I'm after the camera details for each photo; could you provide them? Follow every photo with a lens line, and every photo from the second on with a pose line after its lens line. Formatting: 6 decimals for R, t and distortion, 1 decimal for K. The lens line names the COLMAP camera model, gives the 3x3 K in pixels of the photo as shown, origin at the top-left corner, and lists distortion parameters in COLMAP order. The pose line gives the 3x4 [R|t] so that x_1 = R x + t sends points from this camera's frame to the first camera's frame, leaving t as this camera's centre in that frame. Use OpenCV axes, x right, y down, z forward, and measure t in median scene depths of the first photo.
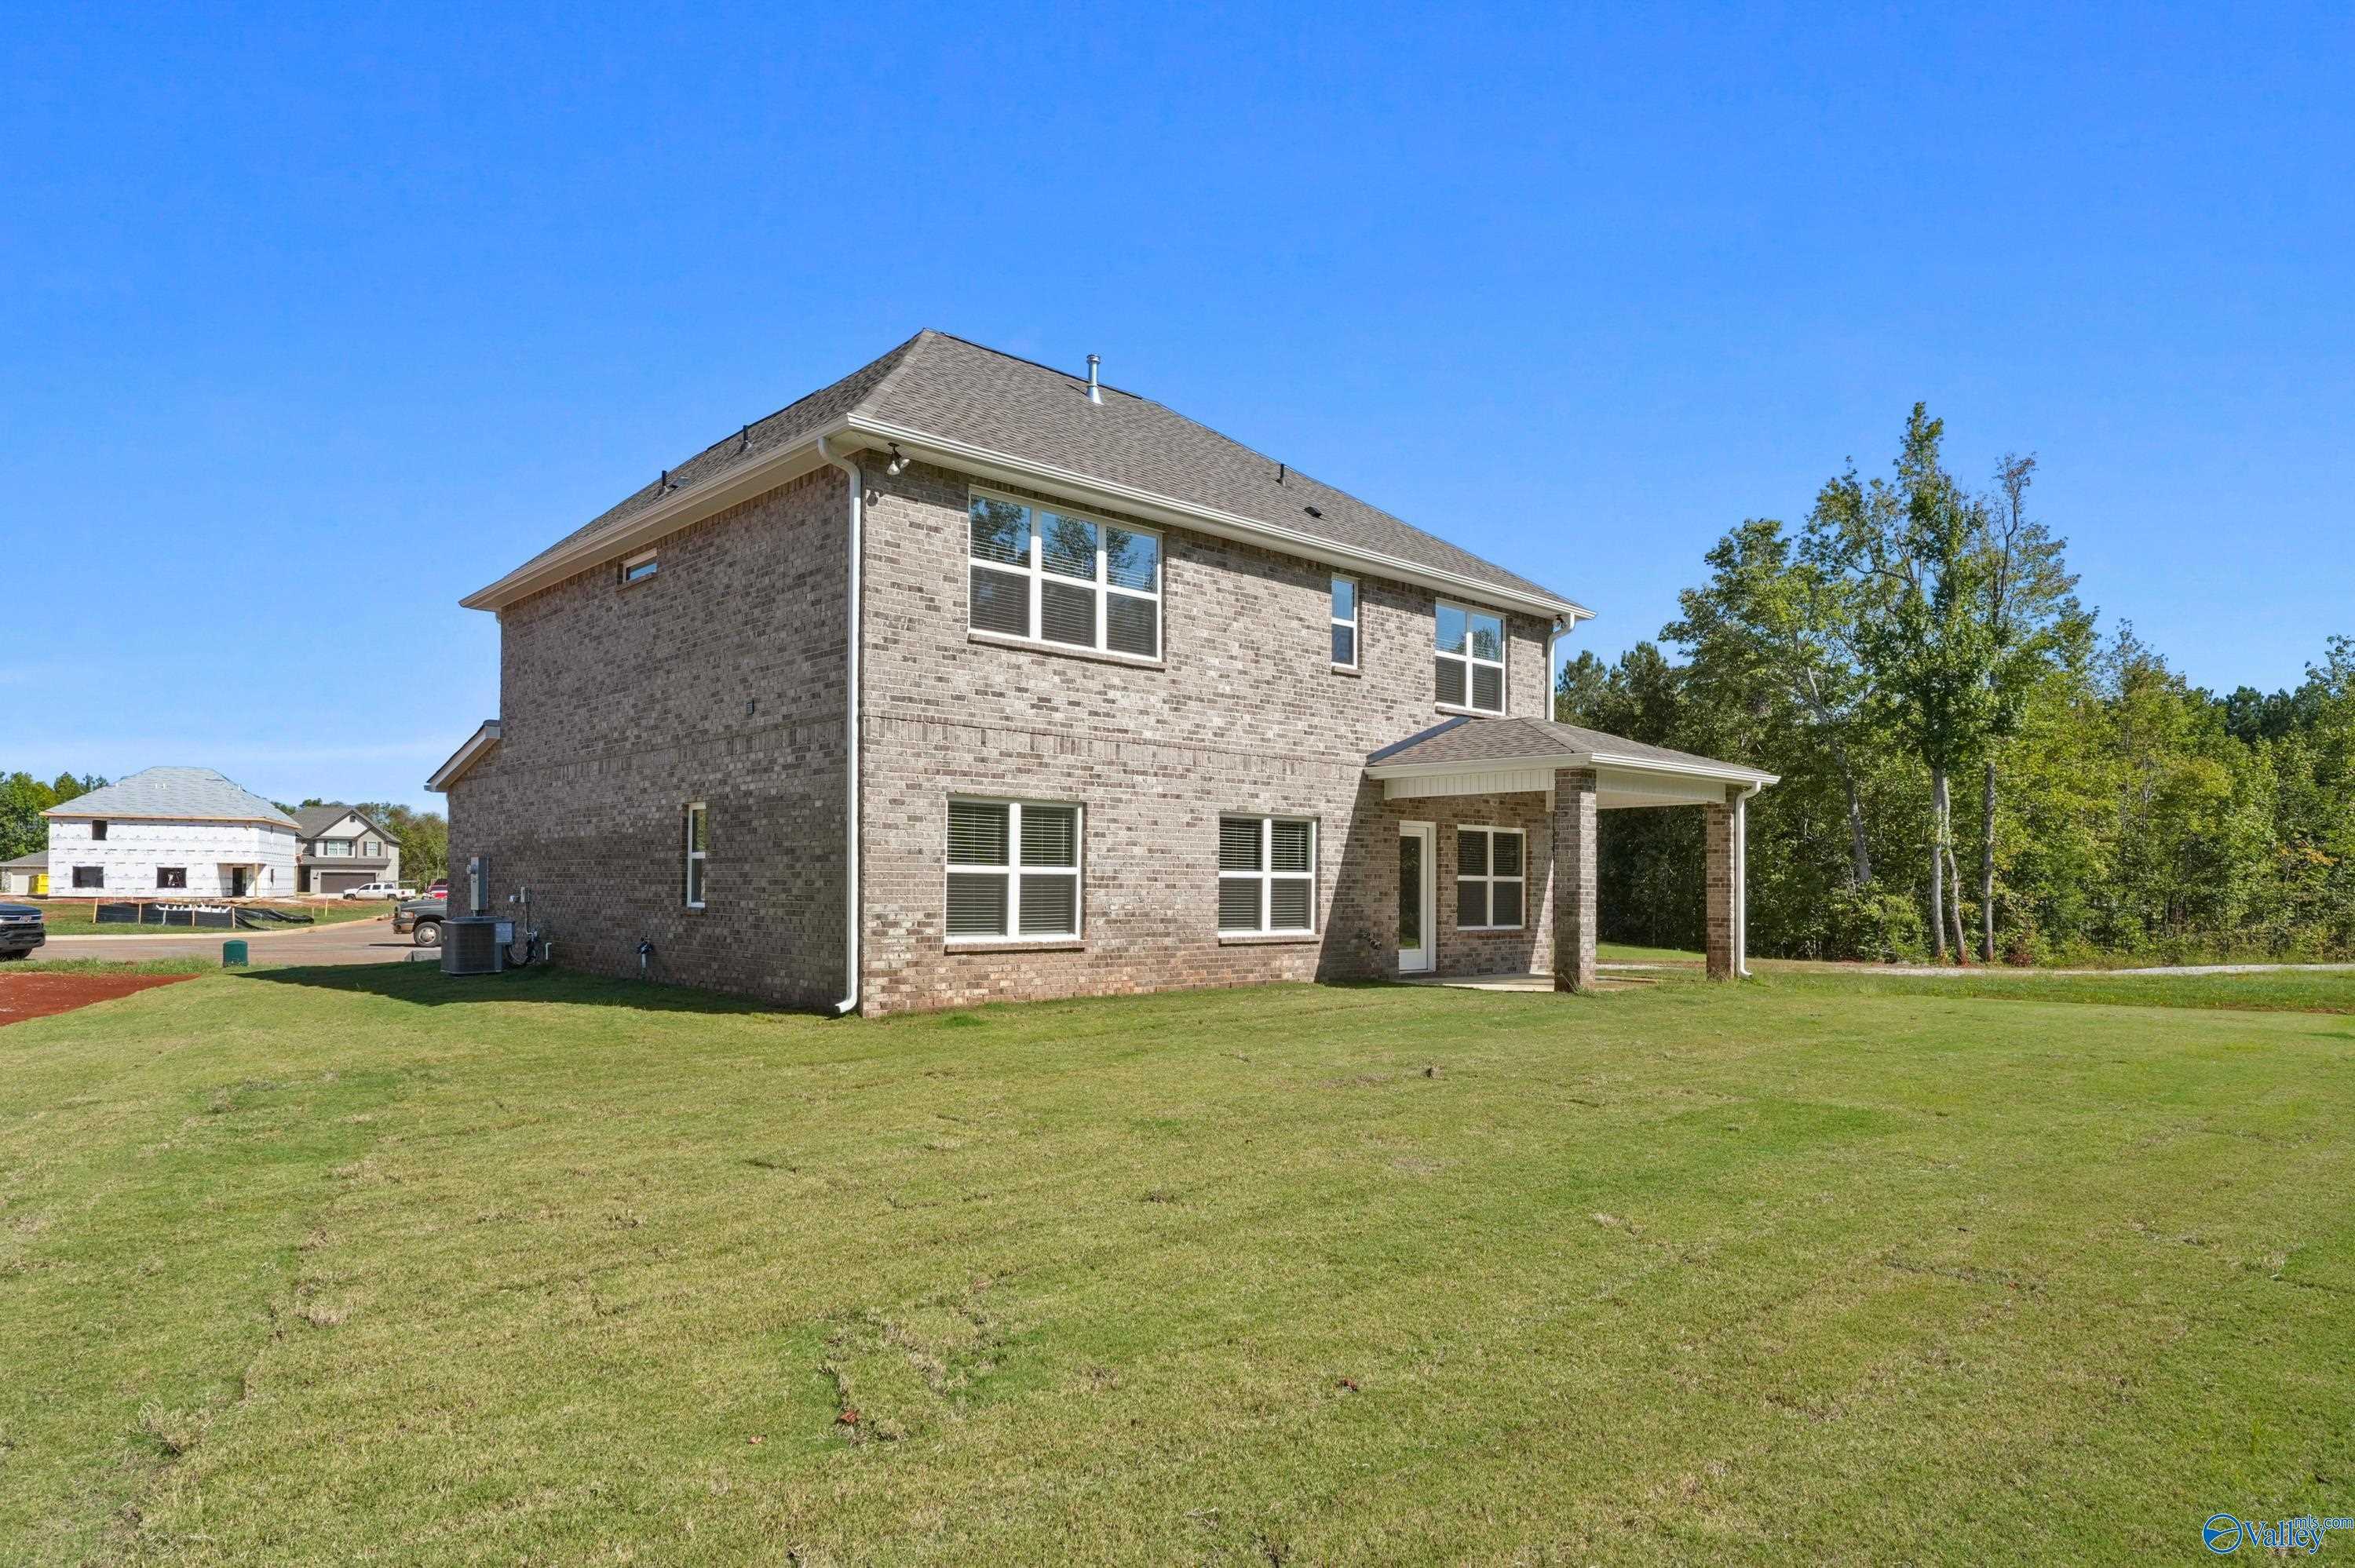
lens RADIAL K [[1359.3, 0, 1179.6], [0, 1359.3, 876.2], [0, 0, 1]] dist [-0.002714, -0.000278]
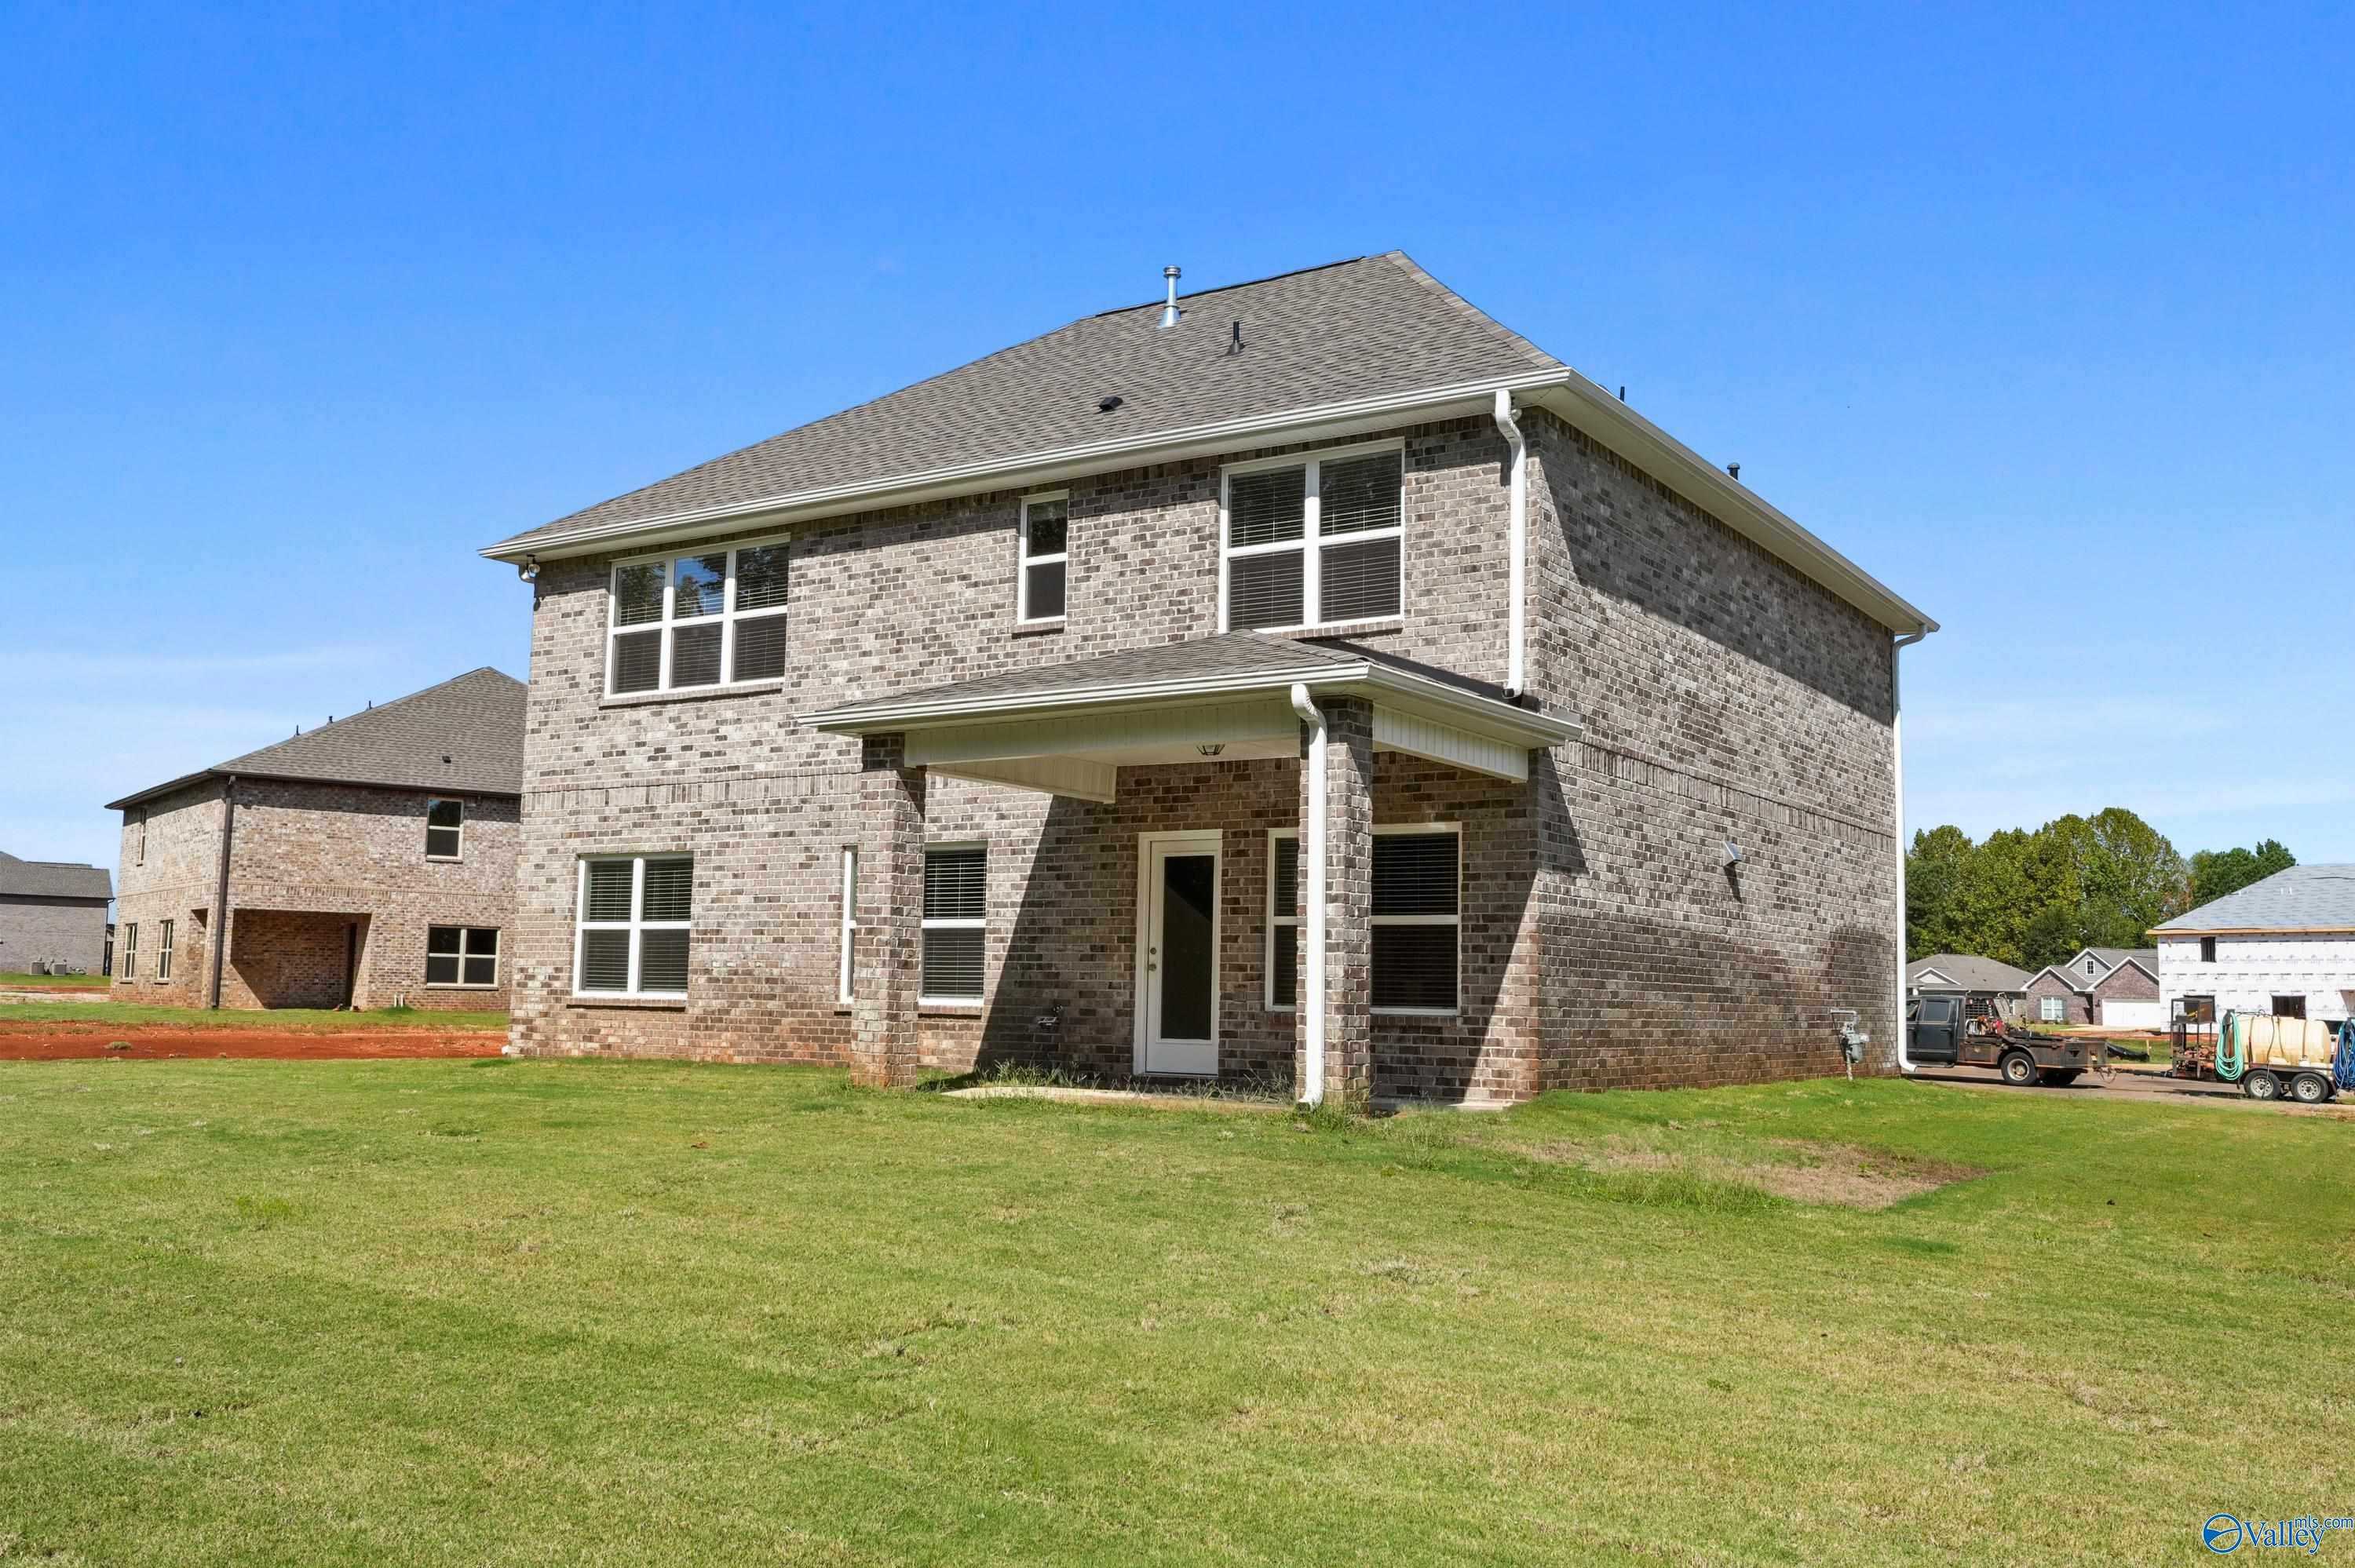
lens RADIAL K [[1974.6, 0, 1229.5], [0, 1974.6, 791.5], [0, 0, 1]] dist [-0.003287, -0.000441]
pose [[0.264488, -0.105226, -0.958631, 1.316915], [-0.007508, 0.993775, -0.111155, 0.052462], [0.964360, 0.036596, 0.262051, 0.988316]]
